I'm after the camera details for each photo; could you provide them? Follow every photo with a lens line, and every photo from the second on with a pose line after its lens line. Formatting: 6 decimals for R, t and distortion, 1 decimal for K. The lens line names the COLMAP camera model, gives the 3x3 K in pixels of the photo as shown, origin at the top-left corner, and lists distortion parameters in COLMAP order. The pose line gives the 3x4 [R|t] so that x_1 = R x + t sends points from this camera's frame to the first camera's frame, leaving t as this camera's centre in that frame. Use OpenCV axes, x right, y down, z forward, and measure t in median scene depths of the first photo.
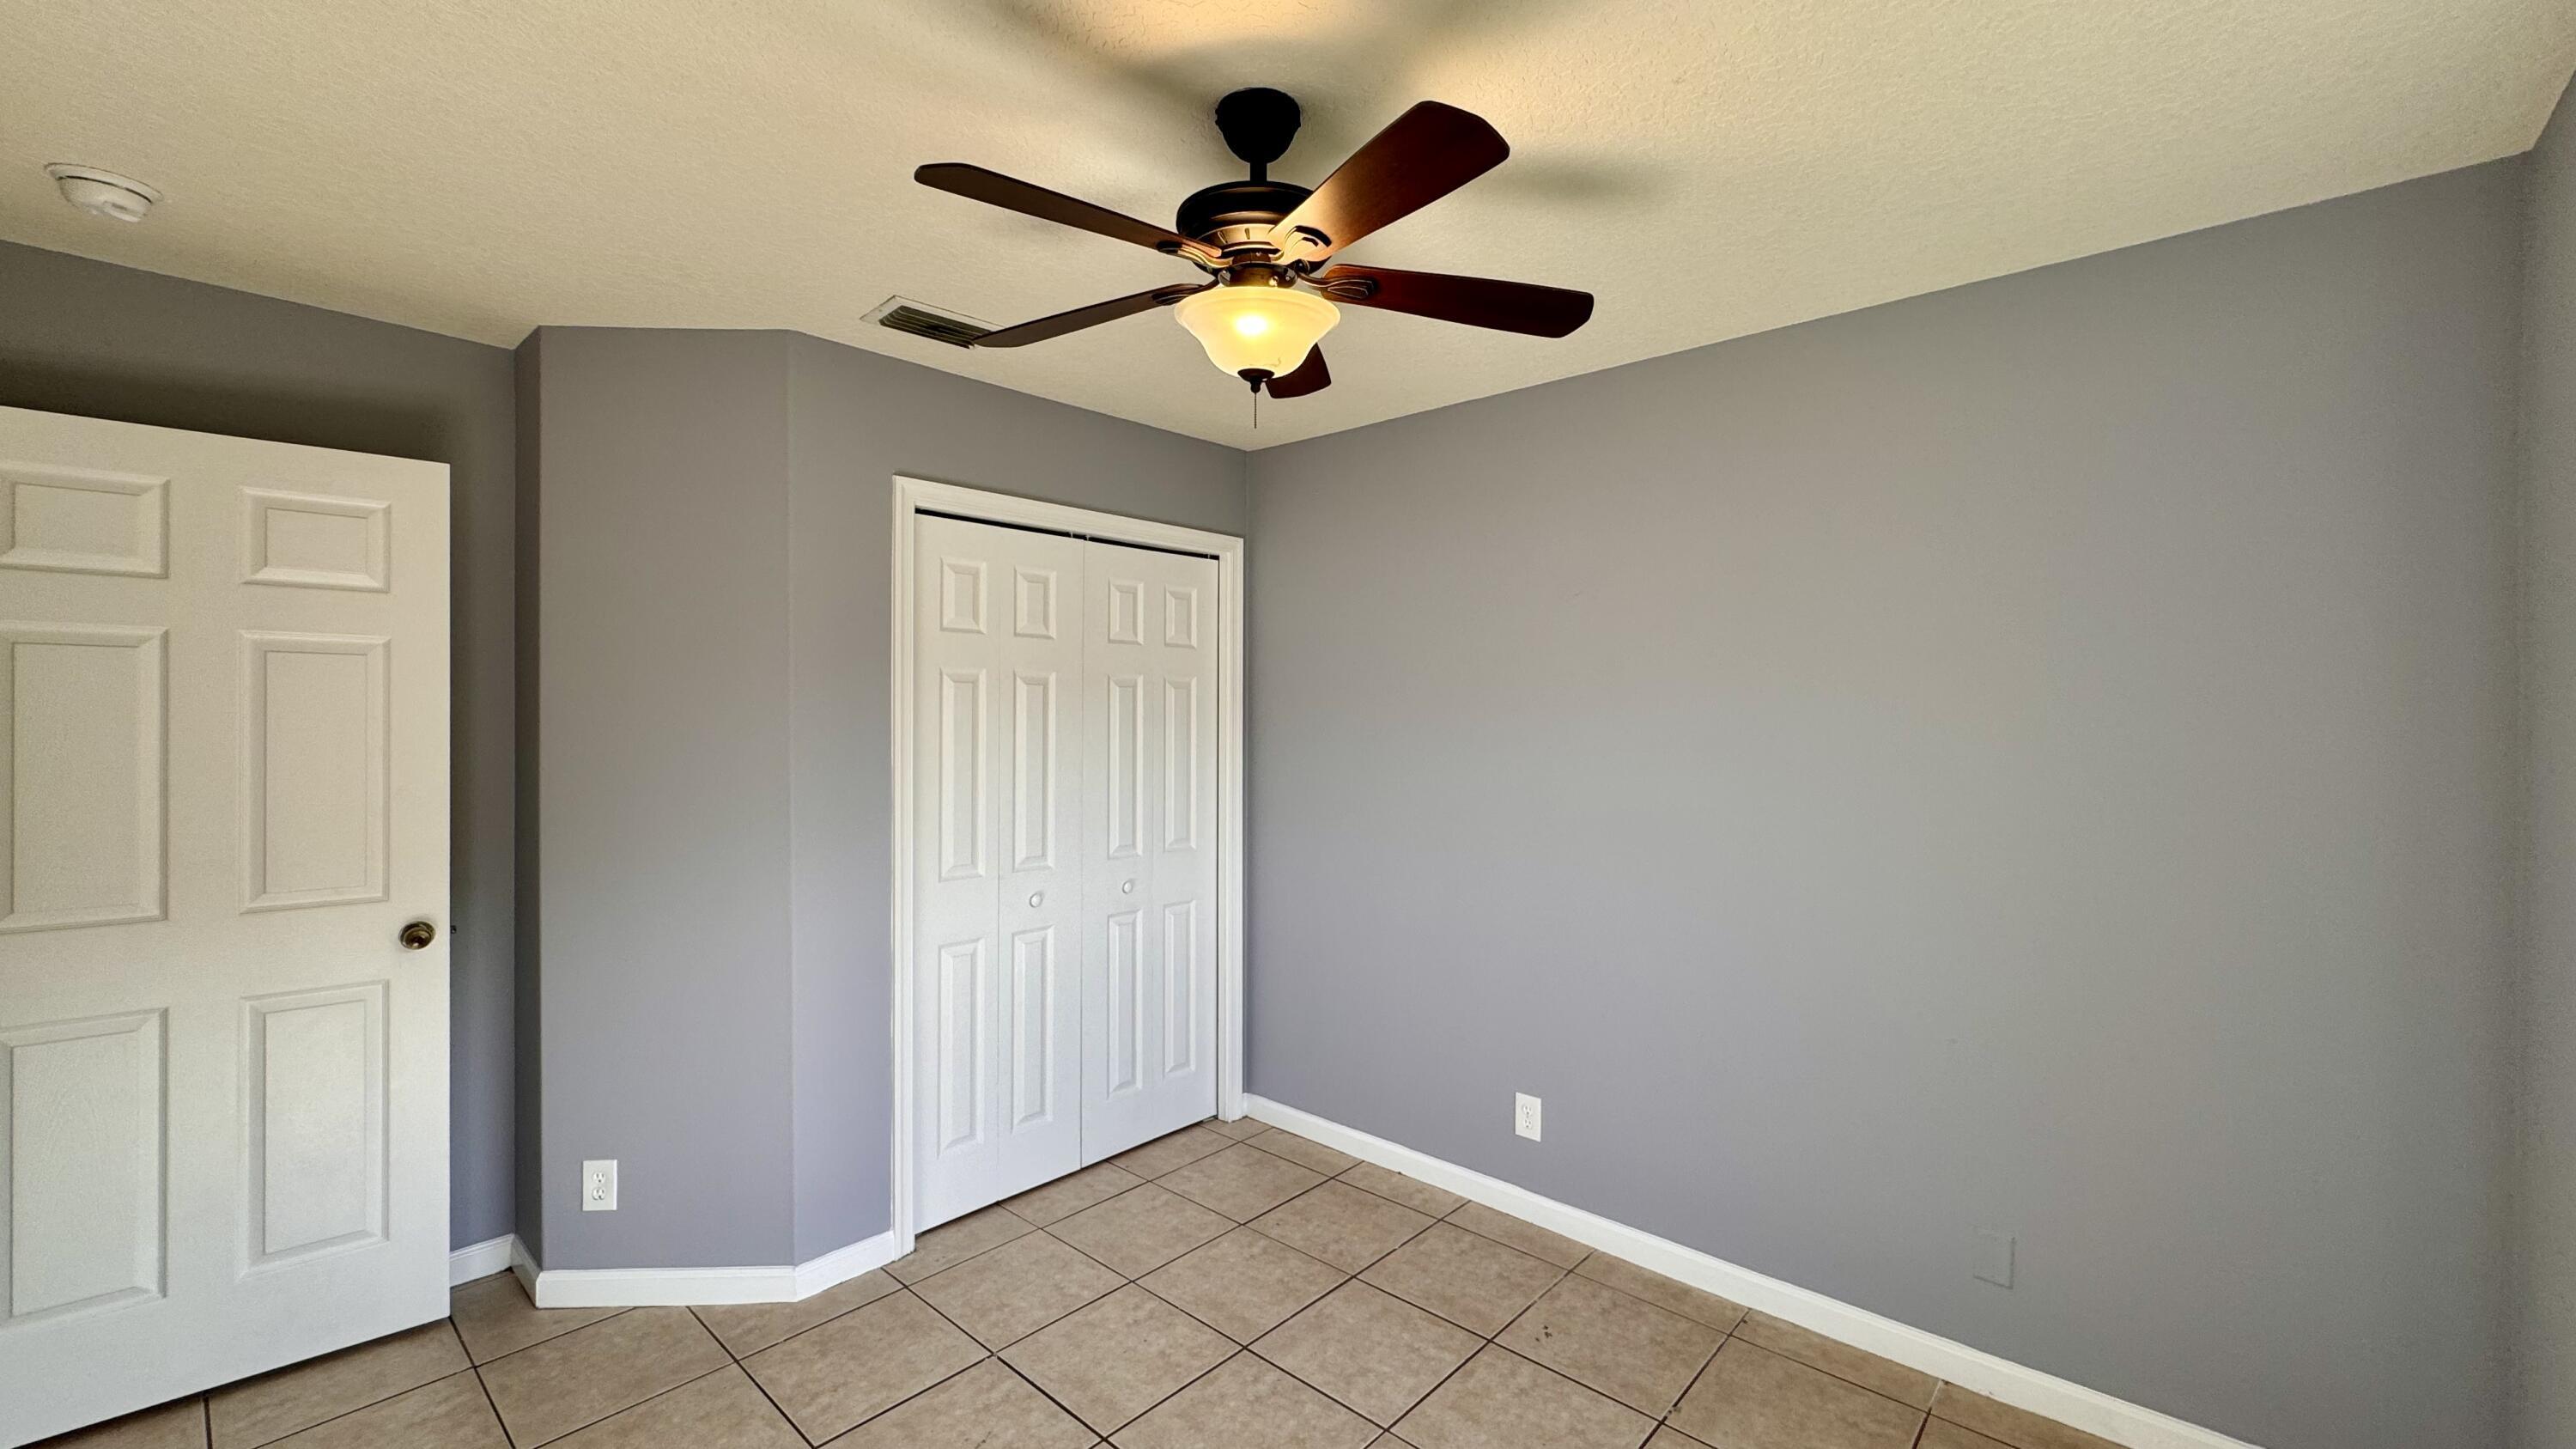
lens RADIAL K [[1027.9, 0, 1288.1], [0, 1027.9, 733.8], [0, 0, 1]] dist [-0.002537, 0.000694]
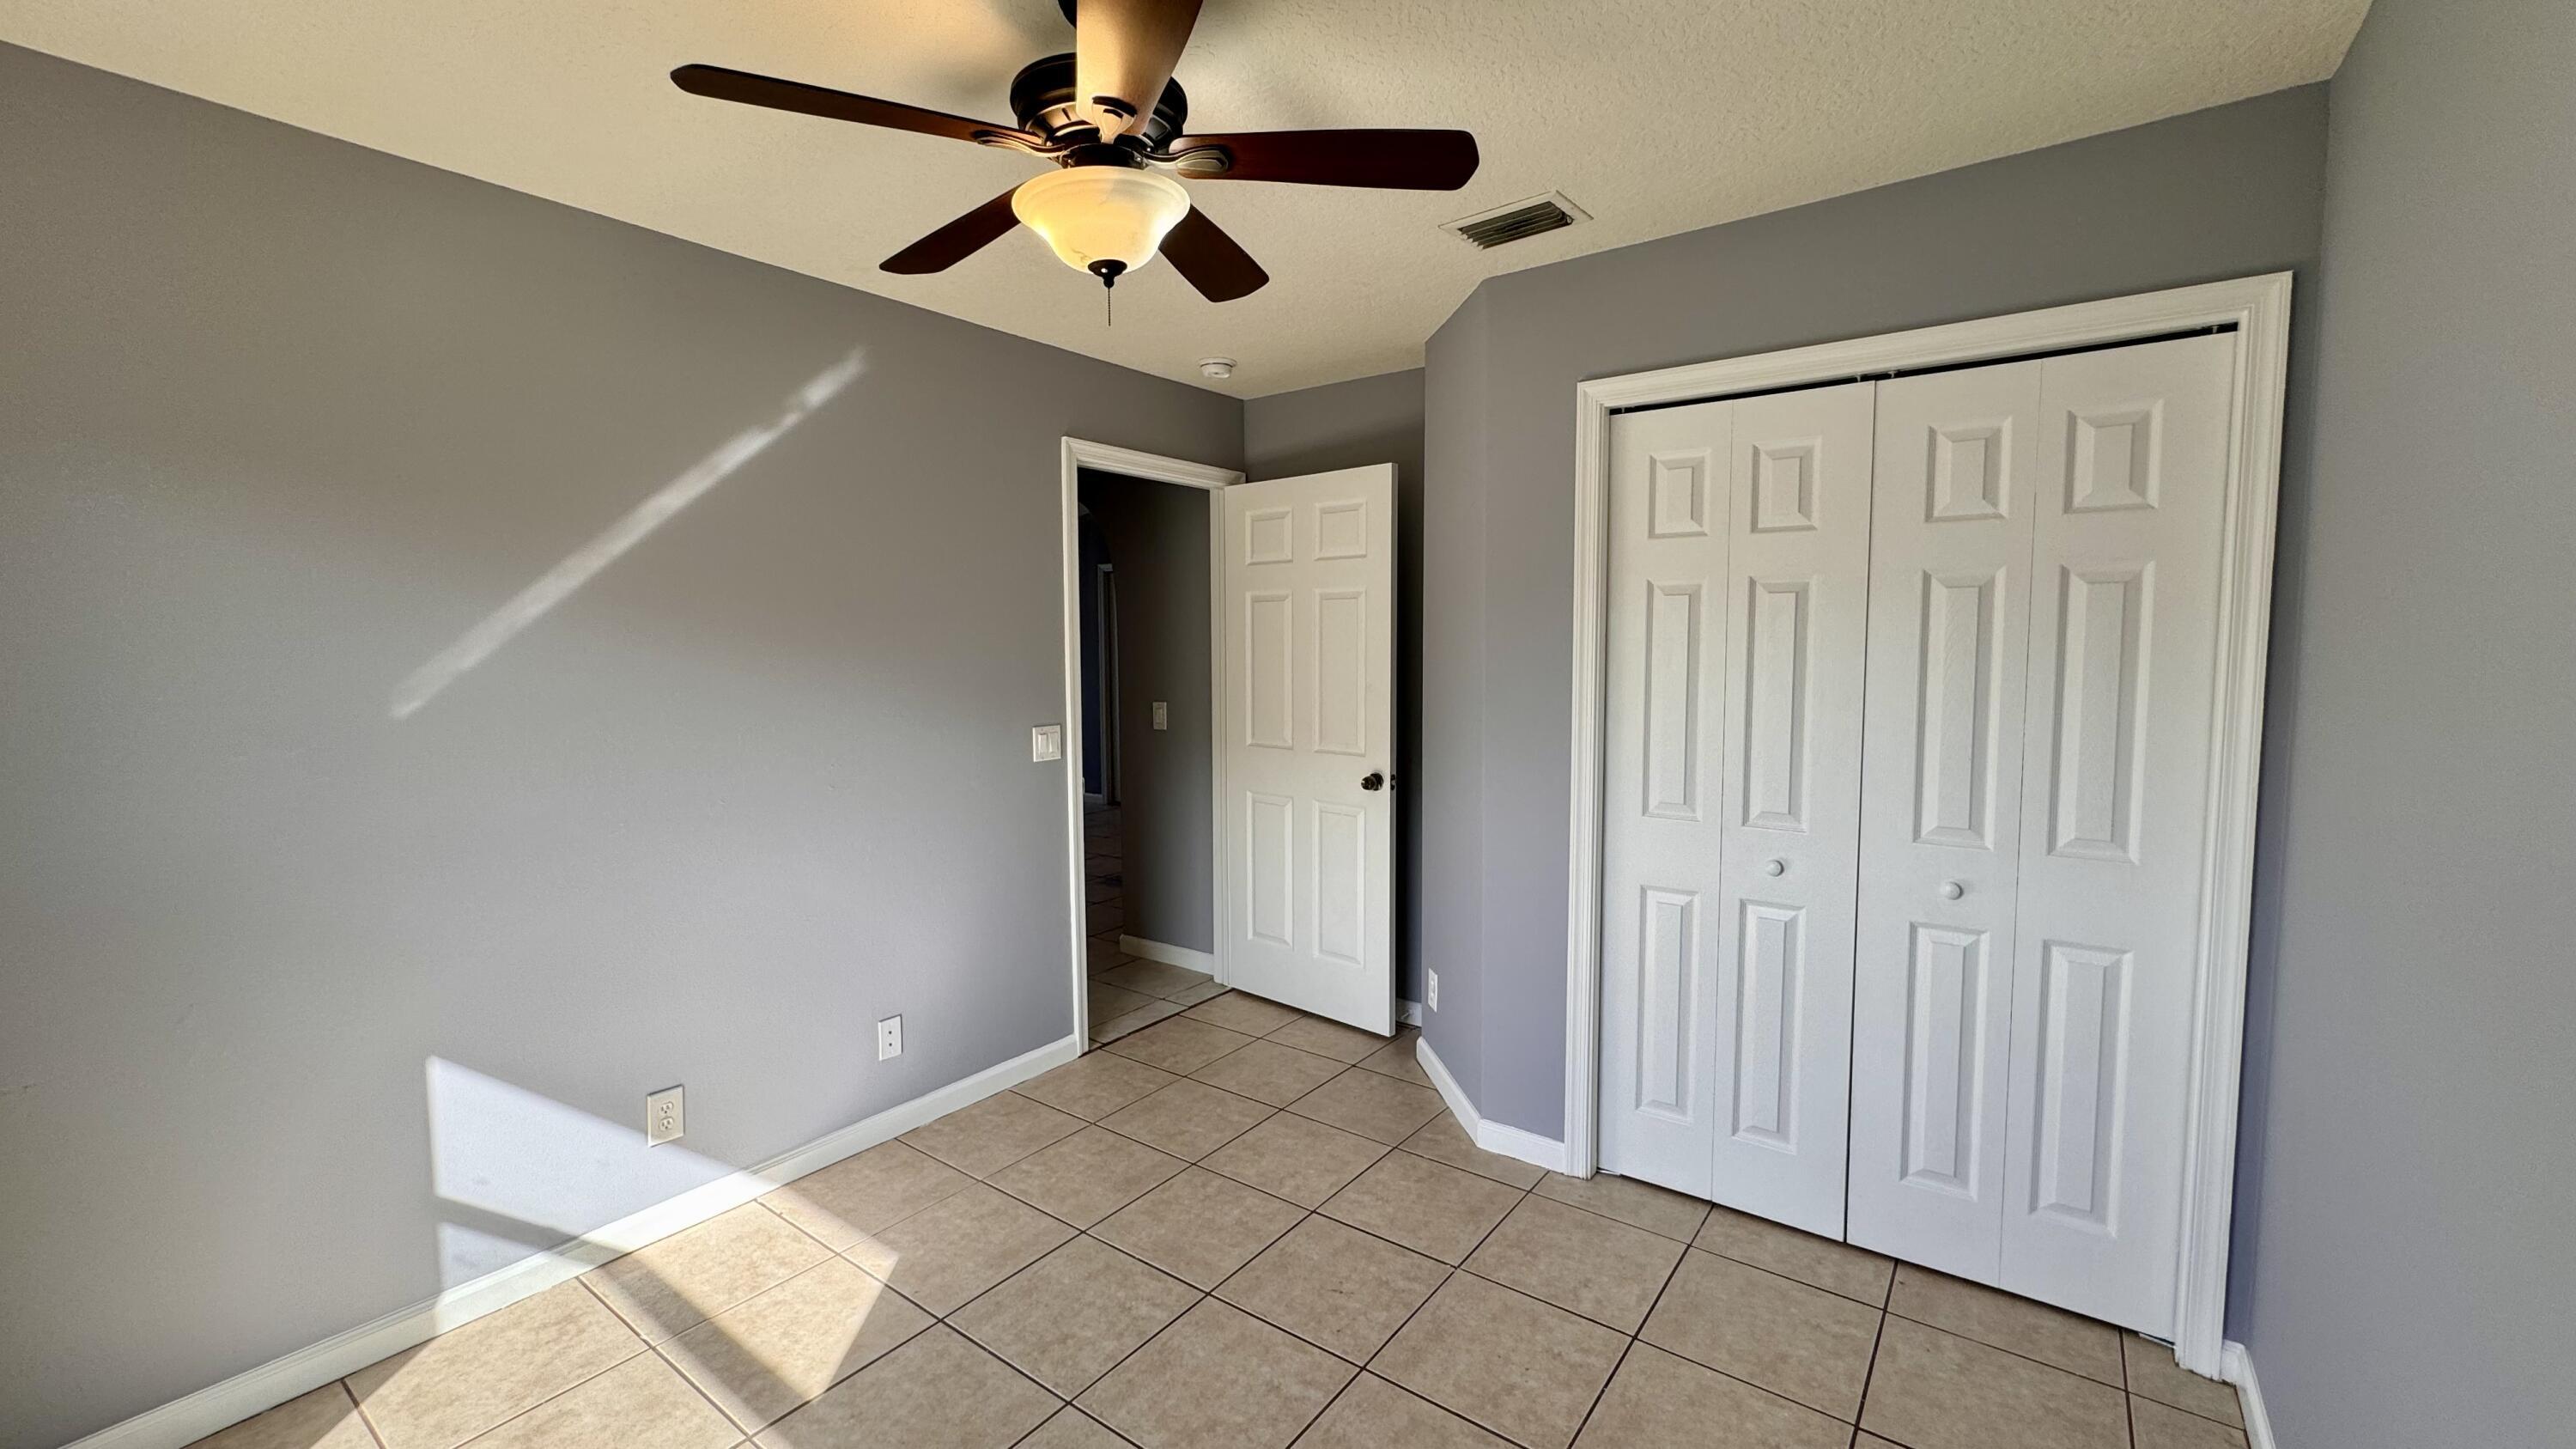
lens RADIAL K [[1027.9, 0, 1267.8], [0, 1027.9, 732.4], [0, 0, 1]] dist [-0.002537, 0.000694]
pose [[0.101268, 0.095880, -0.990228, 0.437444], [-0.014278, 0.995383, 0.094918, -0.010575], [0.994757, 0.004526, 0.102169, 0.478623]]
